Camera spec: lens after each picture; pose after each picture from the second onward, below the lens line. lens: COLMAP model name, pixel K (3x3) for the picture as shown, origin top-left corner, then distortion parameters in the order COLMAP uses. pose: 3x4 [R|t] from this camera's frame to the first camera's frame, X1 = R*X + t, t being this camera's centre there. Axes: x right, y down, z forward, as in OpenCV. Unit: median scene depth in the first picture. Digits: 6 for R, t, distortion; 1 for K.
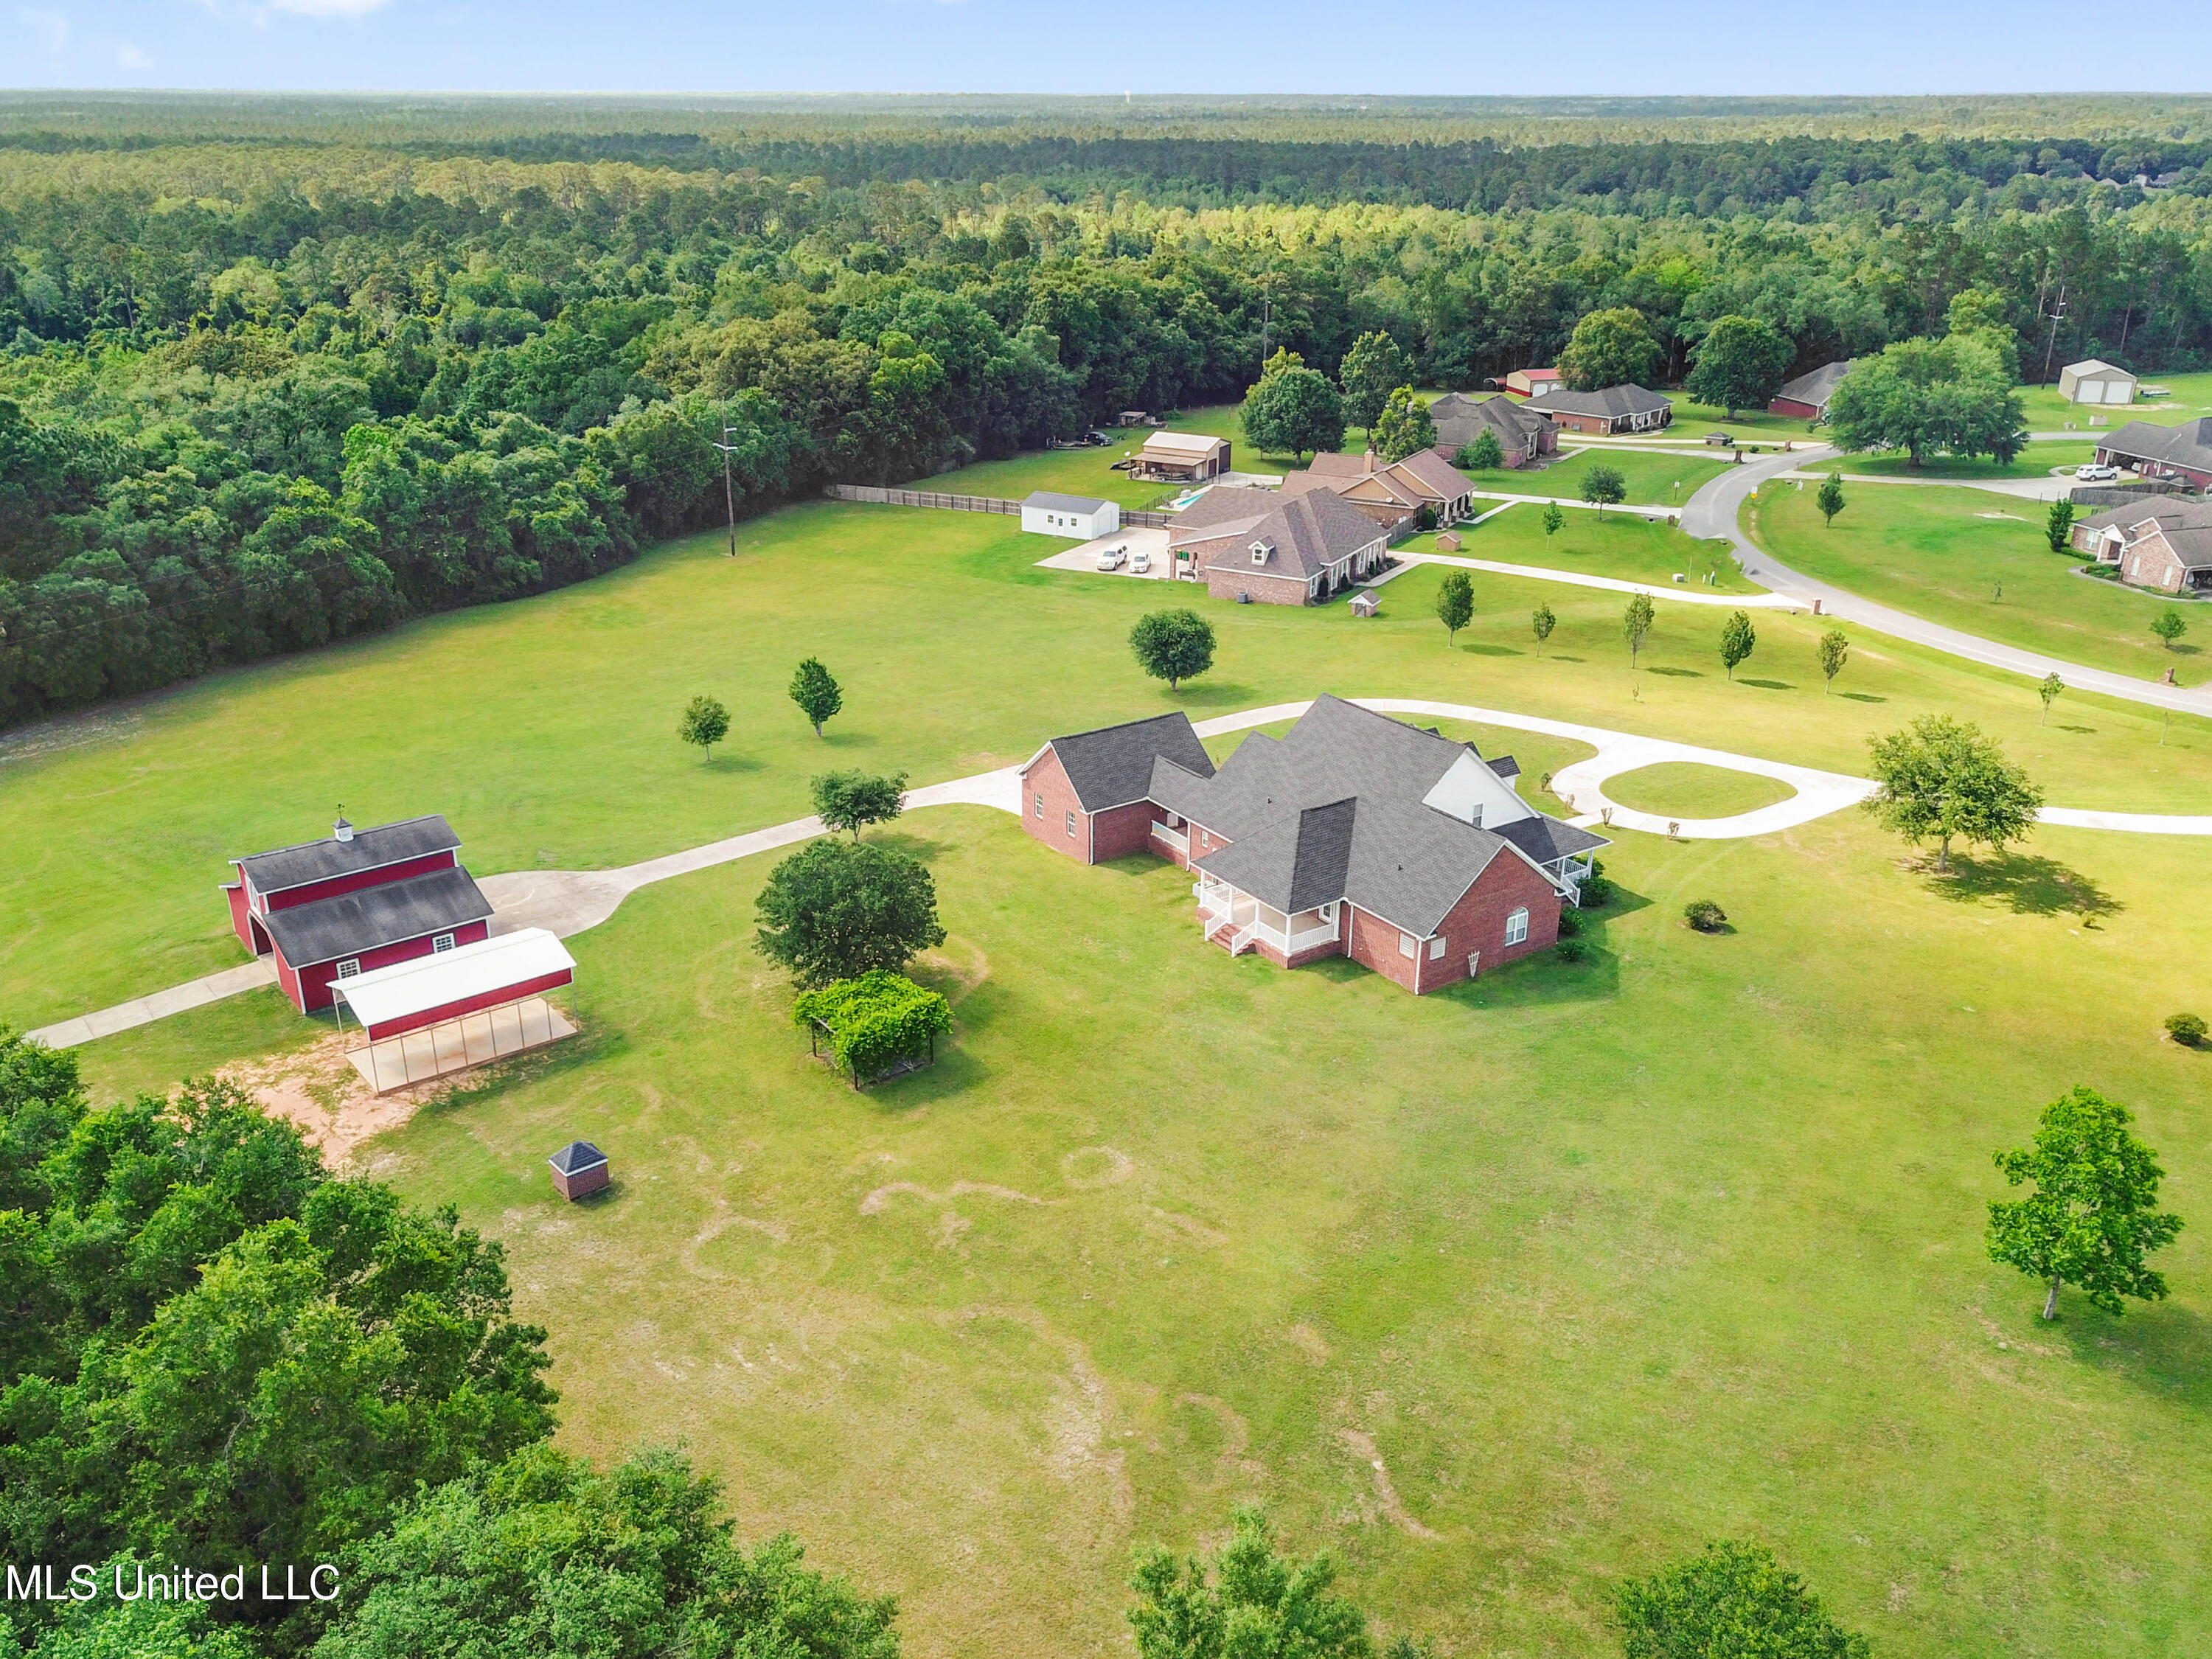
lens RADIAL K [[1817.7, 0, 1115.2], [0, 1817.7, 828.6], [0, 0, 1]] dist [0.019558, 0.000118]
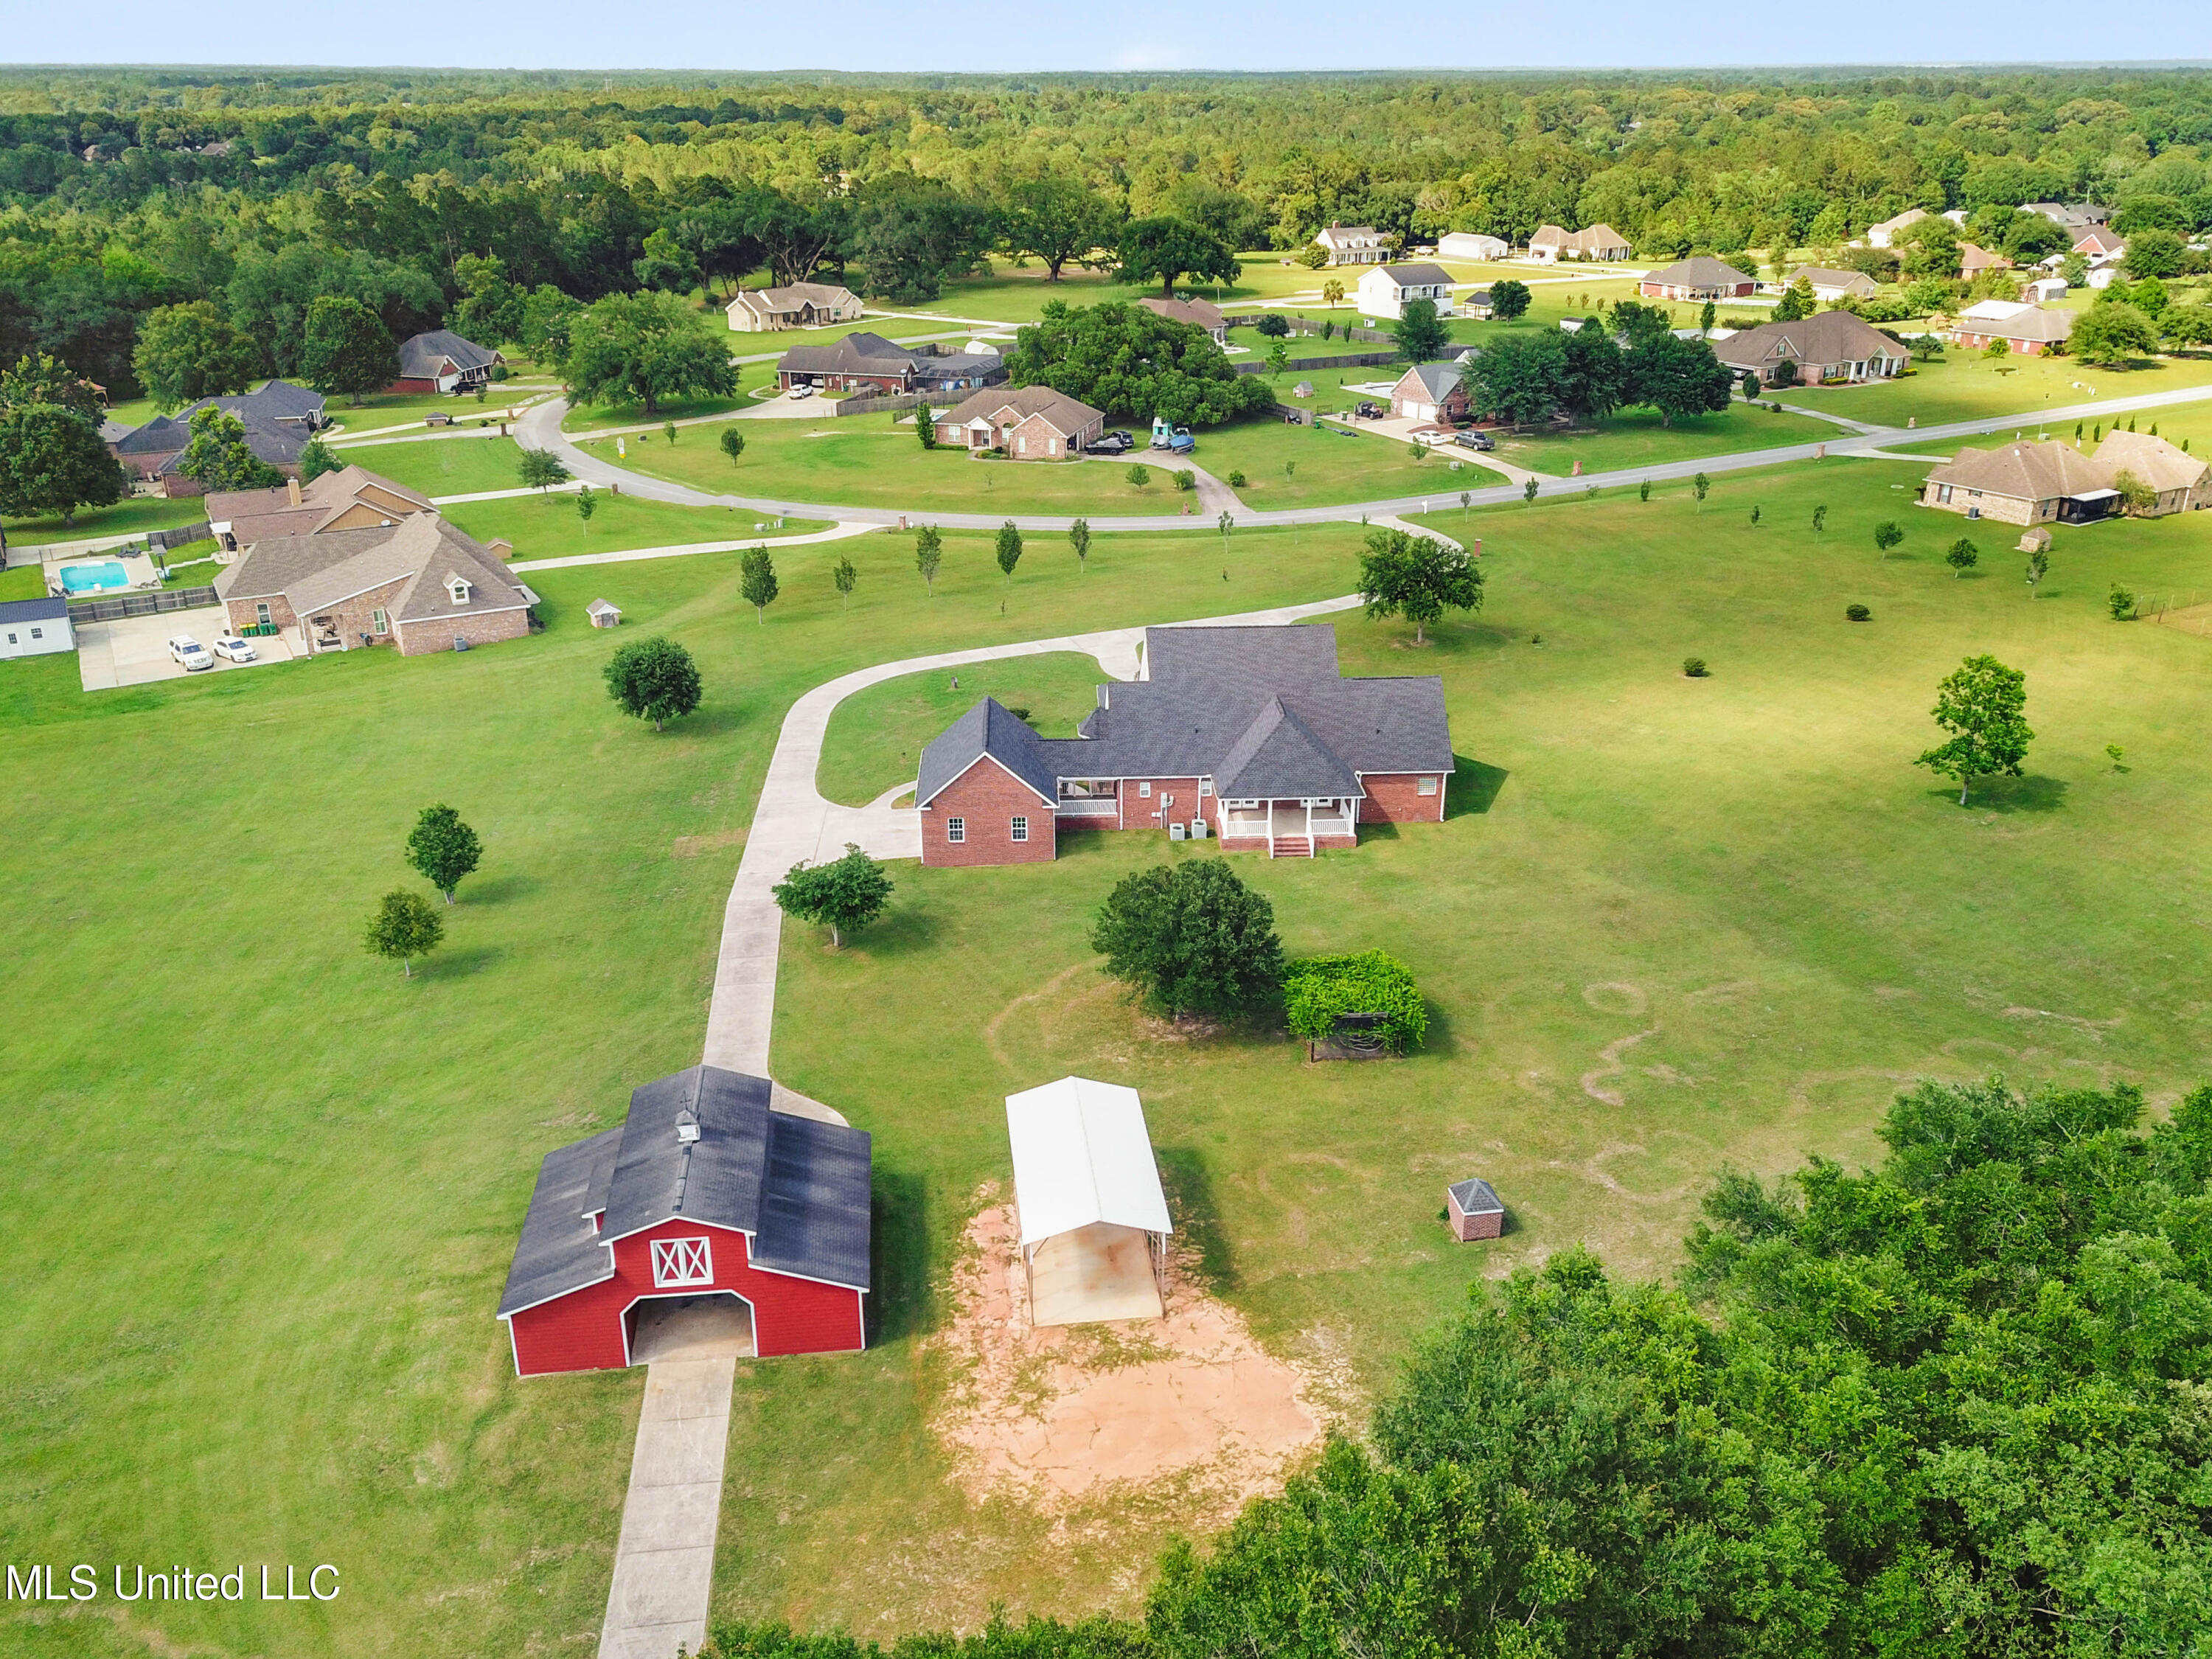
lens RADIAL K [[1817.7, 0, 1115.2], [0, 1817.7, 828.6], [0, 0, 1]] dist [0.019558, 0.000118]
pose [[0.532222, -0.330175, 0.779566, -0.951229], [0.320138, 0.930932, 0.175721, -0.197982], [-0.783742, 0.156046, 0.601164, 0.493060]]
